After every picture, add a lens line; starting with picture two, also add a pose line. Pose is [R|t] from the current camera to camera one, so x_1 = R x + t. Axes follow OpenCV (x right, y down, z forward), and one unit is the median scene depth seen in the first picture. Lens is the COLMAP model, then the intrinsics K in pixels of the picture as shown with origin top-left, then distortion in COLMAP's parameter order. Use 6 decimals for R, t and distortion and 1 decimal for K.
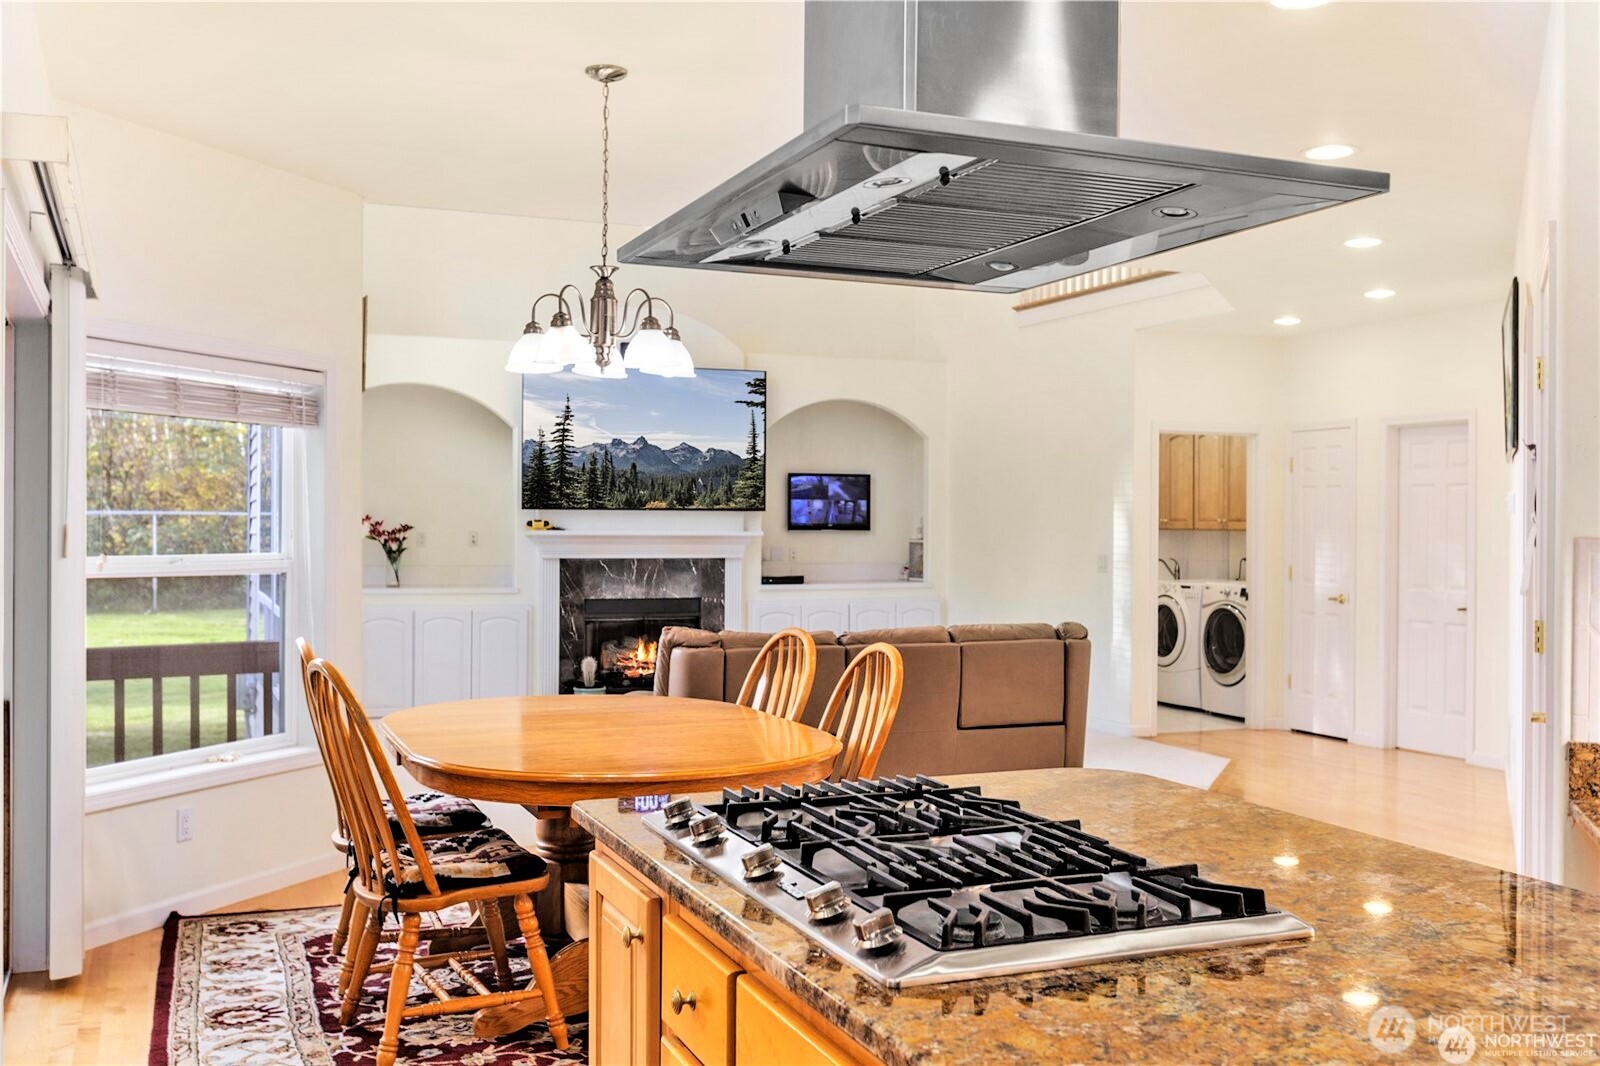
lens RADIAL K [[1531.6, 0, 800.2], [0, 1531.6, 533.5], [0, 0, 1]] dist [-0.000837, 0.000000]
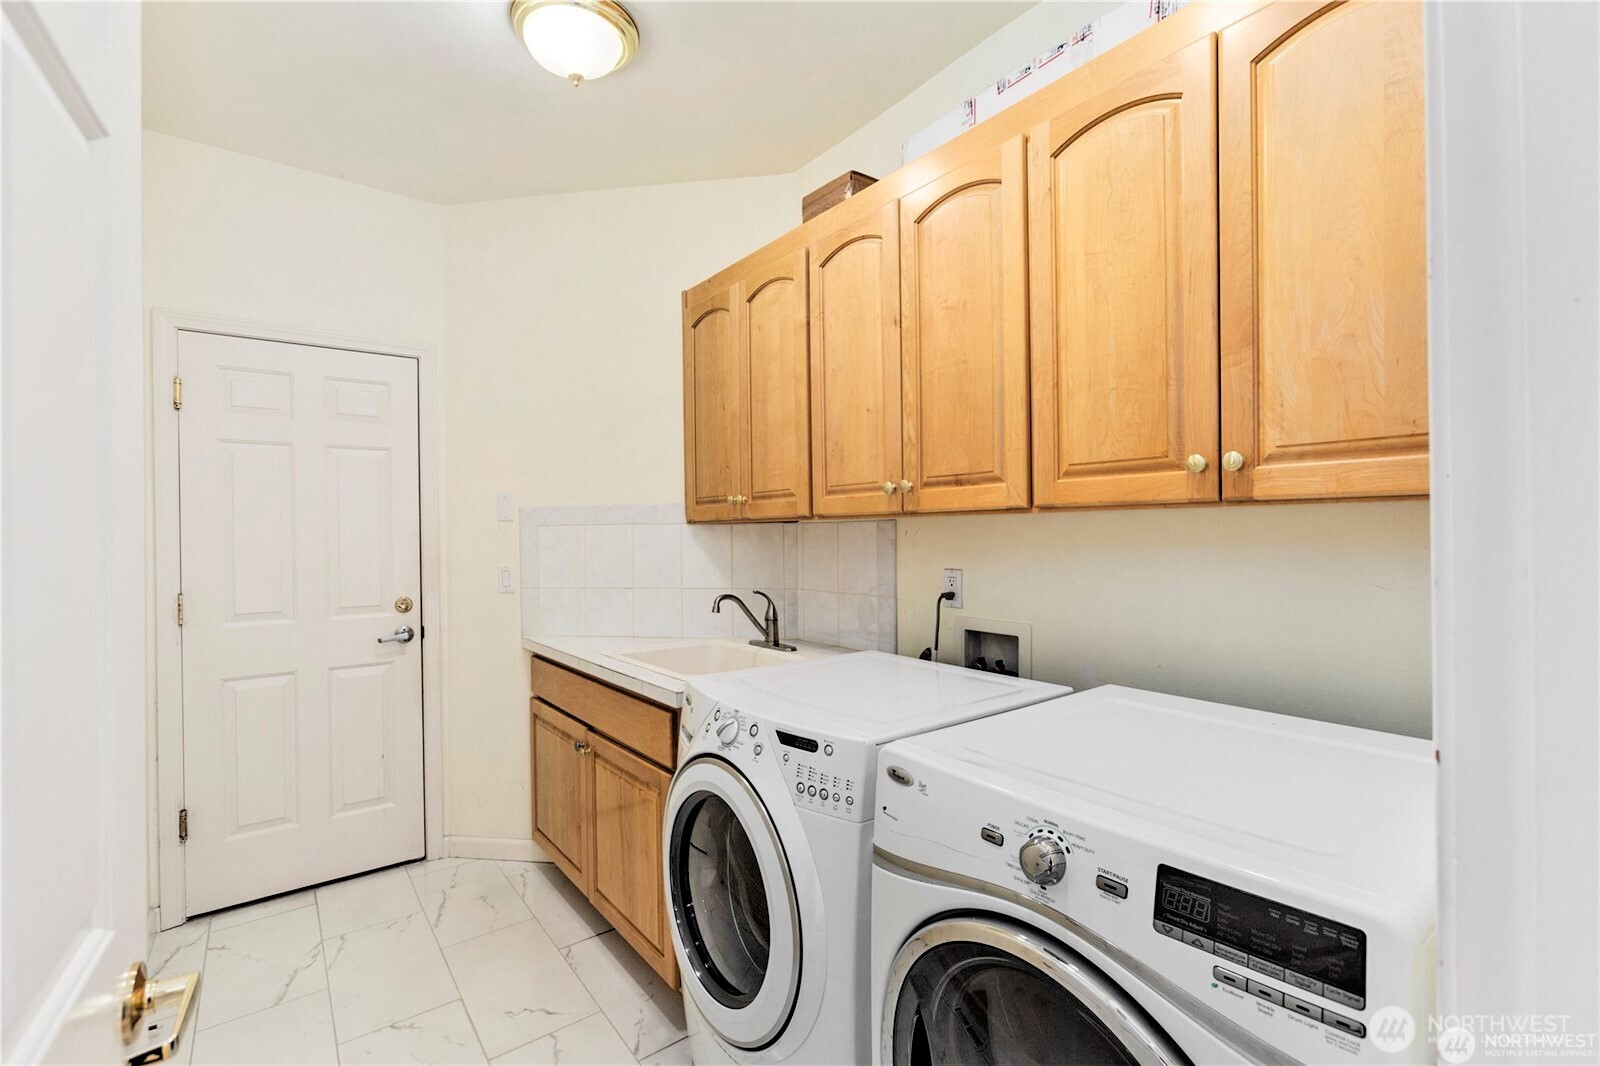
lens RADIAL K [[702.6, 0, 803.3], [0, 702.6, 535.9], [0, 0, 1]] dist [-0.015128, 0.008695]
pose [[0.963524, -0.014884, 0.267206, 0.208307], [0.016804, 0.999847, -0.004900, 0.002592], [-0.267092, 0.009211, 0.963627, 0.831314]]
